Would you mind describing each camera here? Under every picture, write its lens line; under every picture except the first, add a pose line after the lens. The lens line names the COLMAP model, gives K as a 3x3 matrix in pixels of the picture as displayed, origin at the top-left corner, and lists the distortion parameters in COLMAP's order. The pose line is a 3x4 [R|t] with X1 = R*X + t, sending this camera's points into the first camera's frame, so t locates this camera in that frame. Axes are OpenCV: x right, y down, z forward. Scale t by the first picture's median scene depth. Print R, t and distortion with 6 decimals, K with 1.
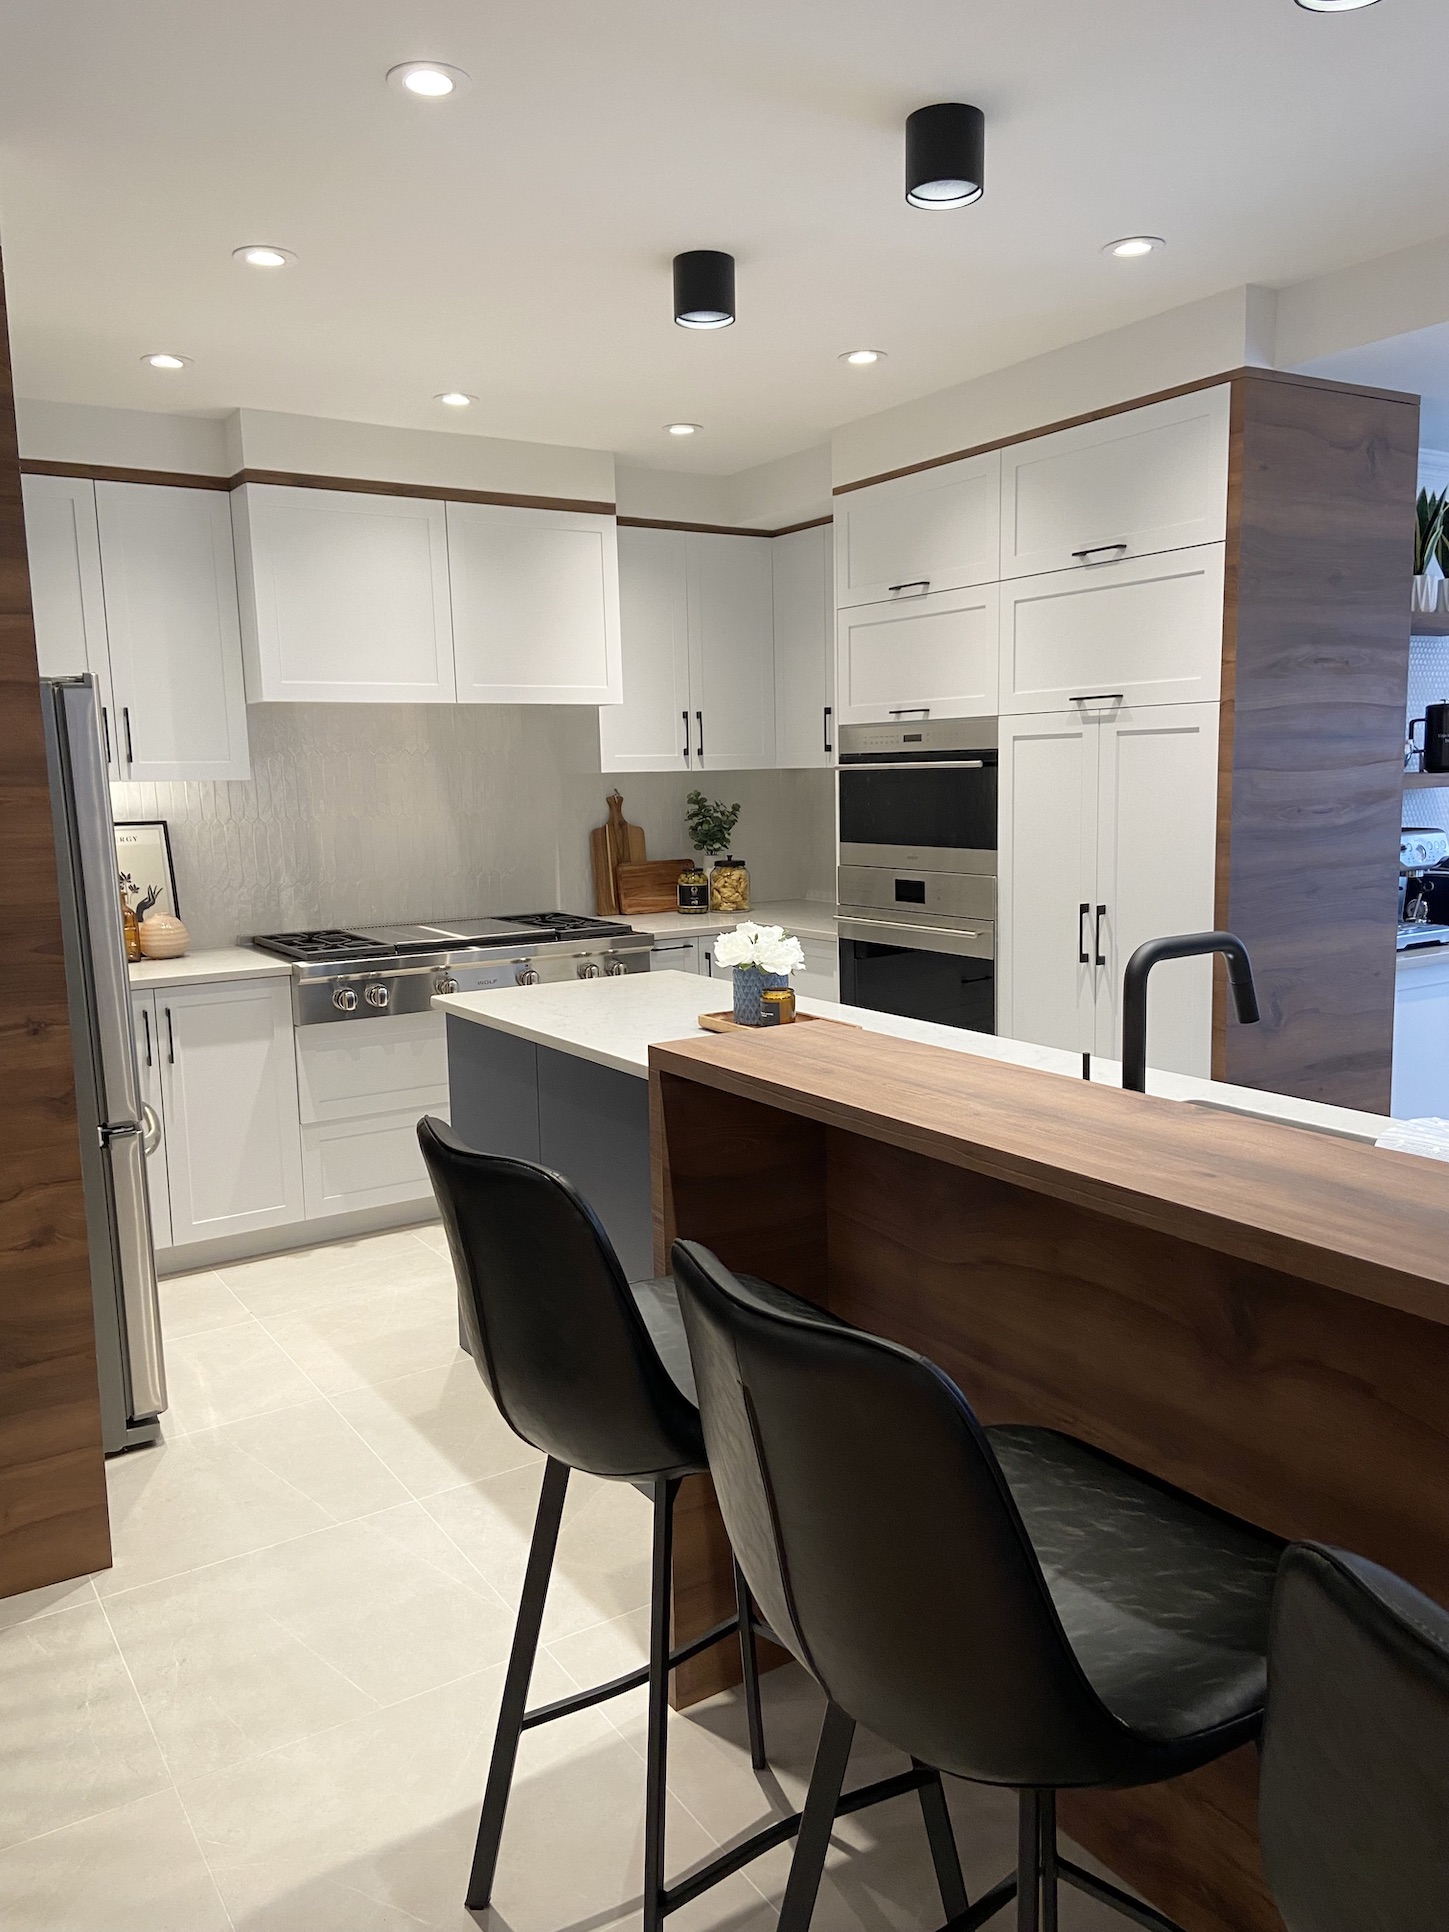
lens RADIAL K [[1418.2, 0, 716.3], [0, 1418.2, 970.9], [0, 0, 1]] dist [0.090957, -0.098328]
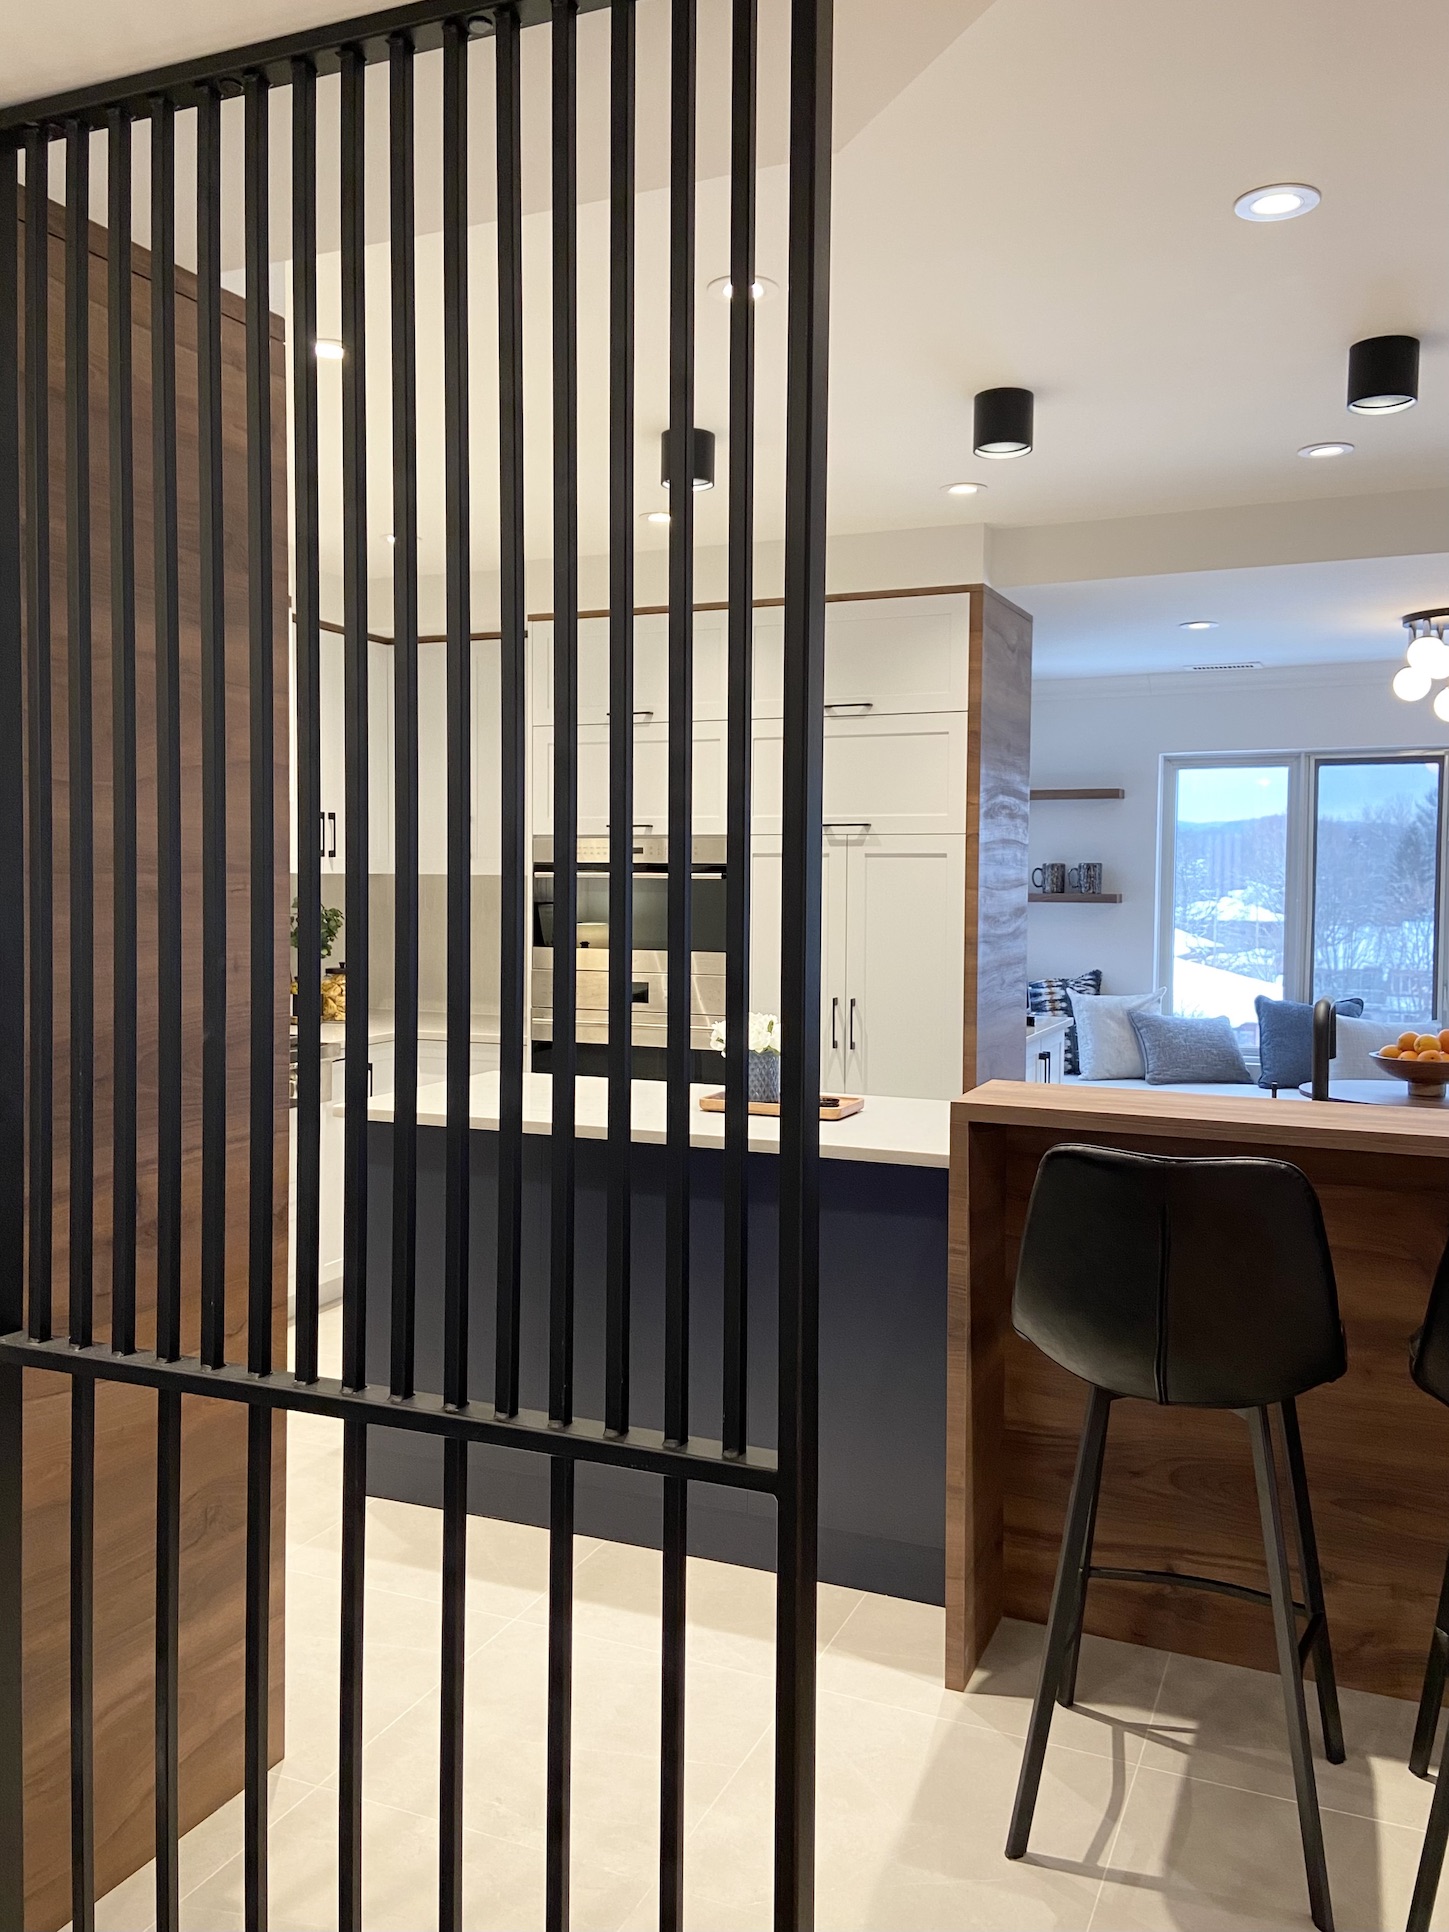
lens RADIAL K [[1511.0, 0, 725.1], [0, 1511.0, 939.0], [0, 0, 1]] dist [0.054414, -0.001008]
pose [[0.825775, 0.007960, 0.563944, -0.527133], [0.052330, 0.994506, -0.090663, 0.012742], [-0.561567, 0.104379, 0.820821, 0.030321]]
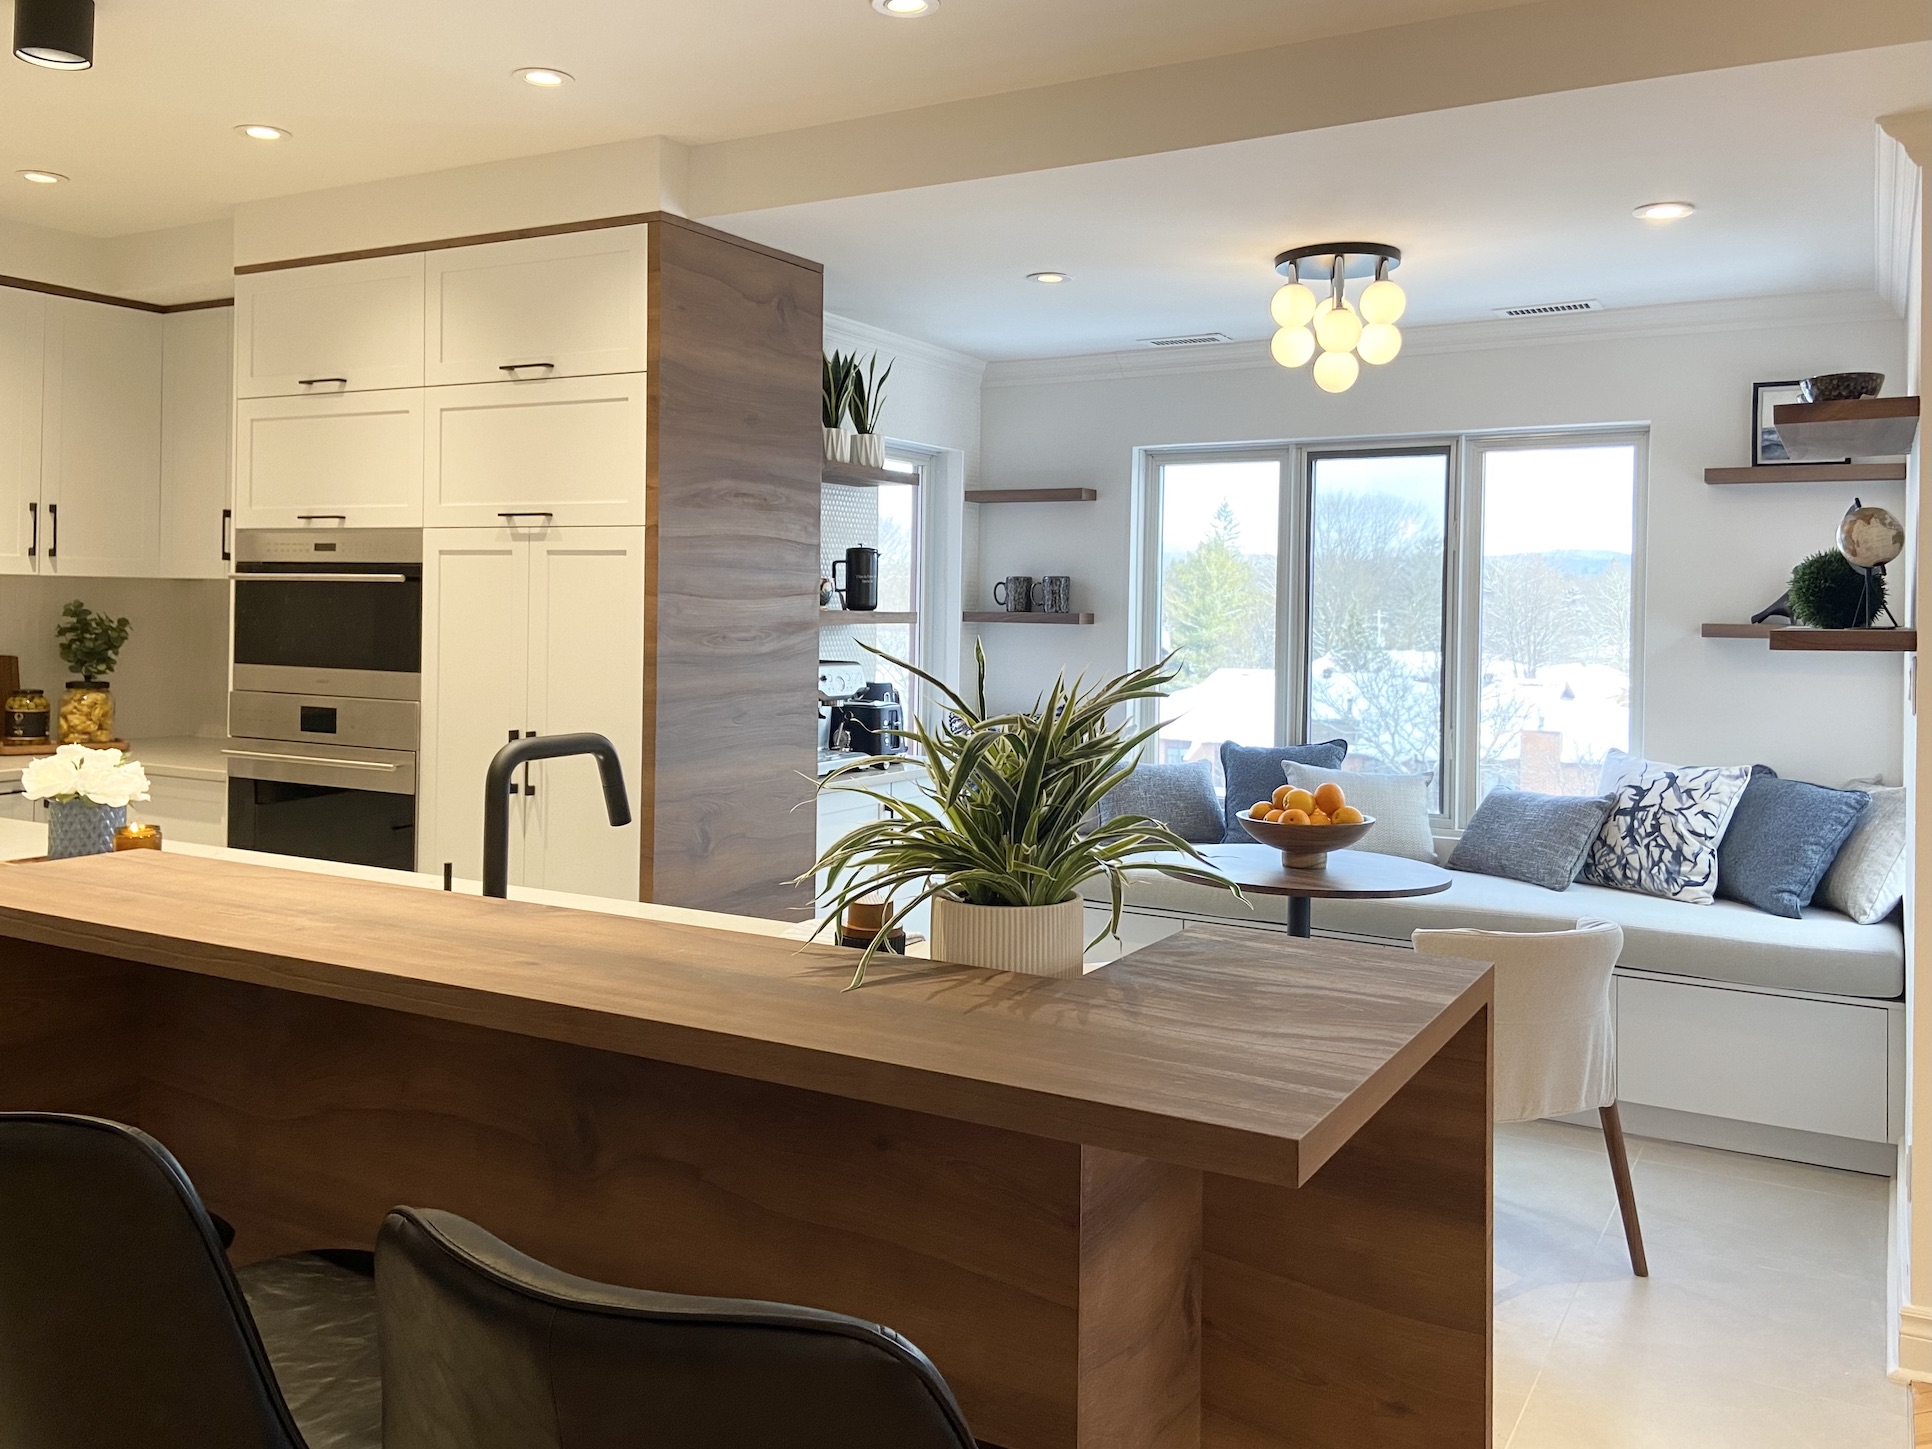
lens RADIAL K [[1537.4, 0, 973.3], [0, 1537.4, 617.0], [0, 0, 1]] dist [0.100809, -0.131632]
pose [[0.878372, 0.036182, 0.476606, 0.036300], [0.029775, 0.991052, -0.130112, 0.021132], [-0.477050, 0.128477, 0.869435, -0.038132]]
